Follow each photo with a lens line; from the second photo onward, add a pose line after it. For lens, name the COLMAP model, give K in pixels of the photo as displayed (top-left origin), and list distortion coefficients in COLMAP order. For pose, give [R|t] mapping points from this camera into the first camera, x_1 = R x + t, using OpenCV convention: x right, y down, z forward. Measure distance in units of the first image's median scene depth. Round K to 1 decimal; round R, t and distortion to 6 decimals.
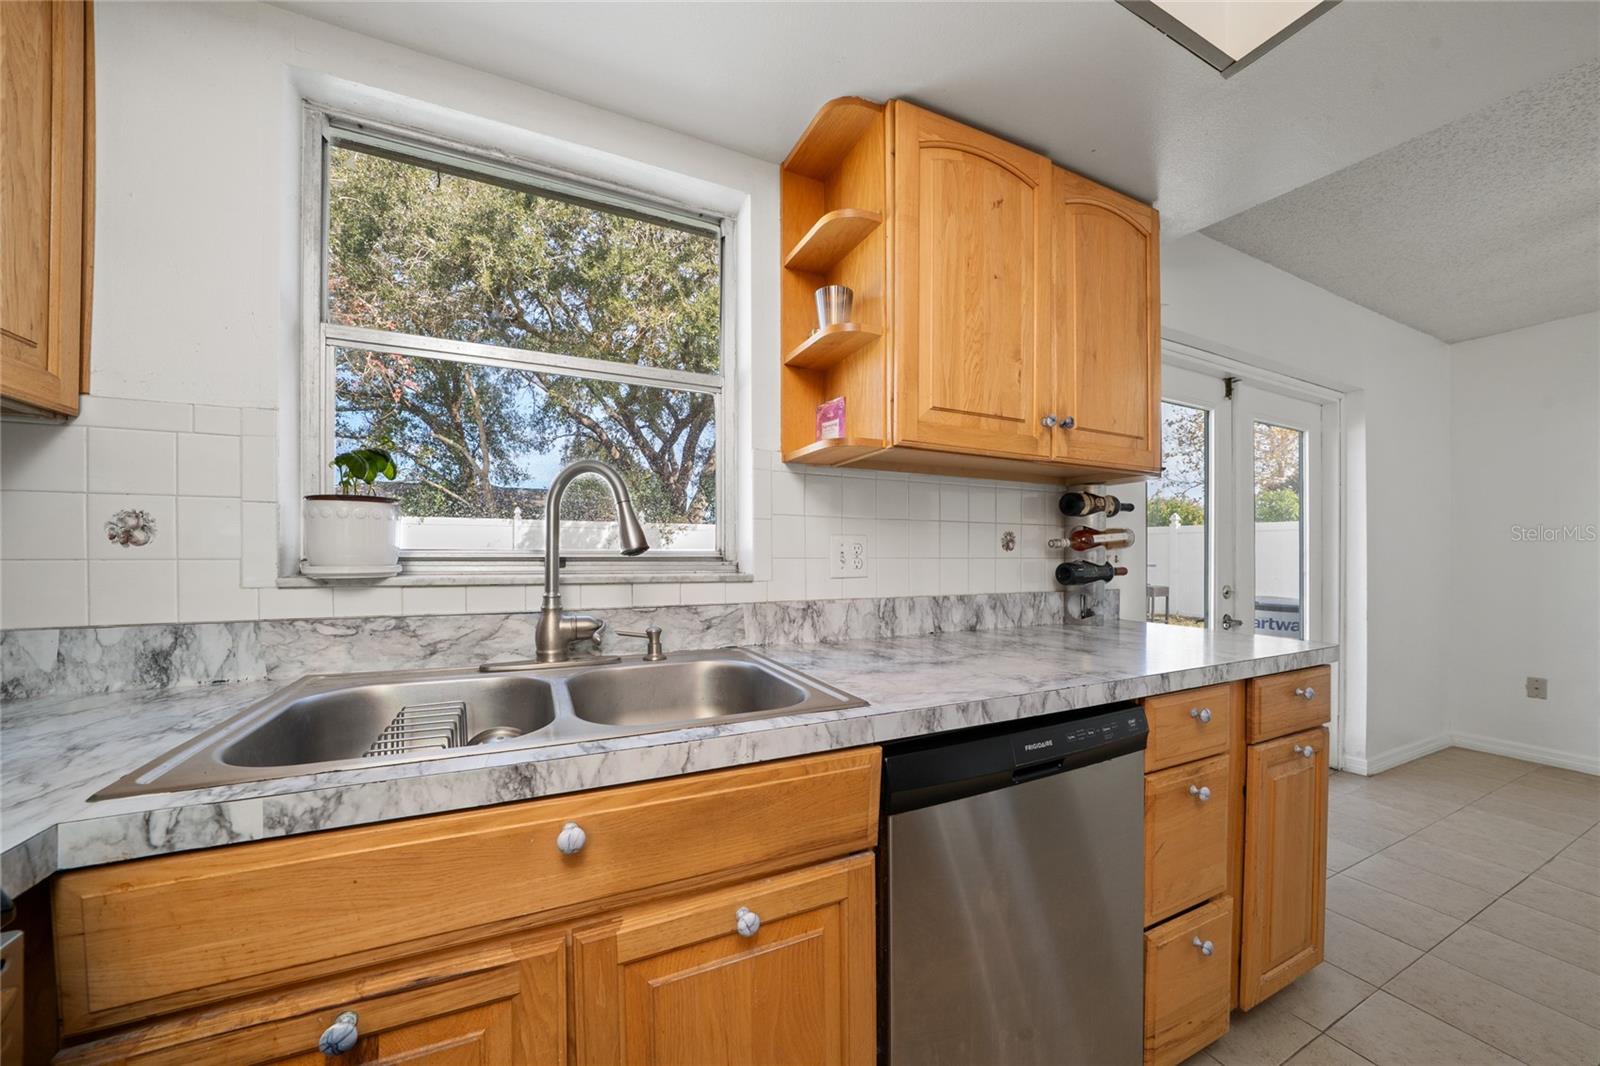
lens RADIAL K [[536.9, 0, 800.0], [0, 536.9, 533.0], [0, 0, 1]] dist [-0.000773, 0.000039]
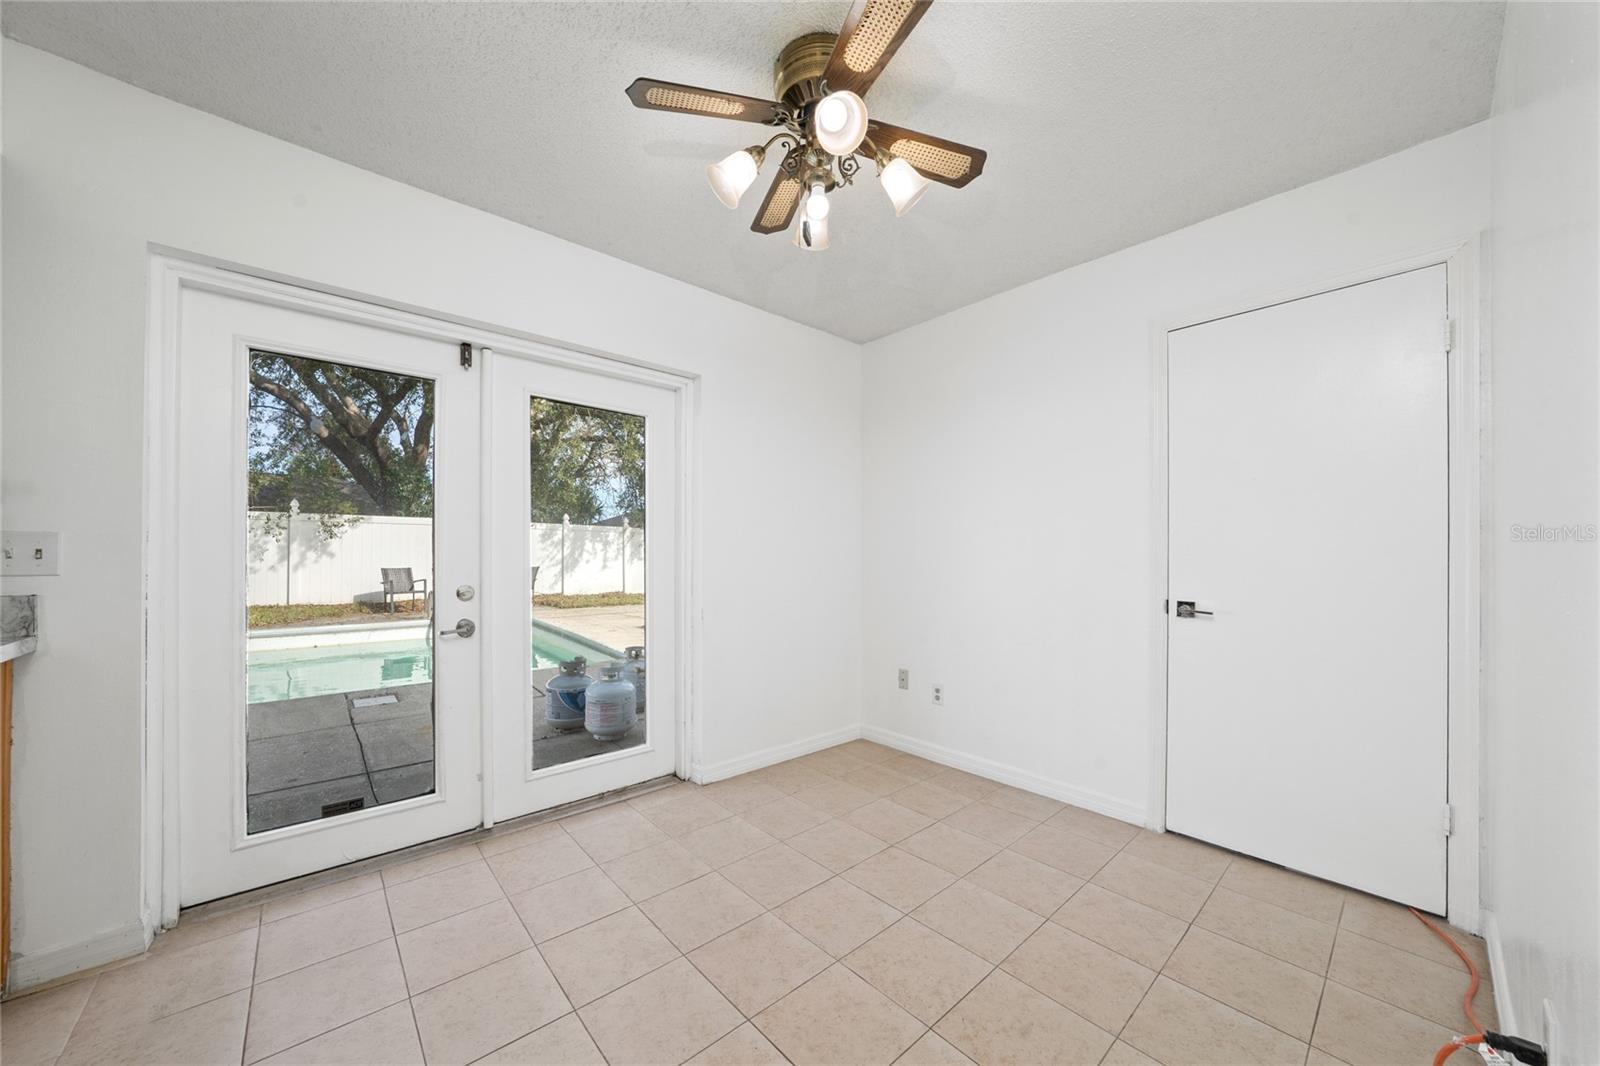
lens RADIAL K [[536.9, 0, 800.0], [0, 536.9, 533.0], [0, 0, 1]] dist [-0.000773, 0.000039]
pose [[0.972317, 0.005207, 0.233607, 0.938784], [-0.005282, 0.999986, -0.000308, 0.007467], [-0.233605, -0.000935, 0.972331, 0.038669]]
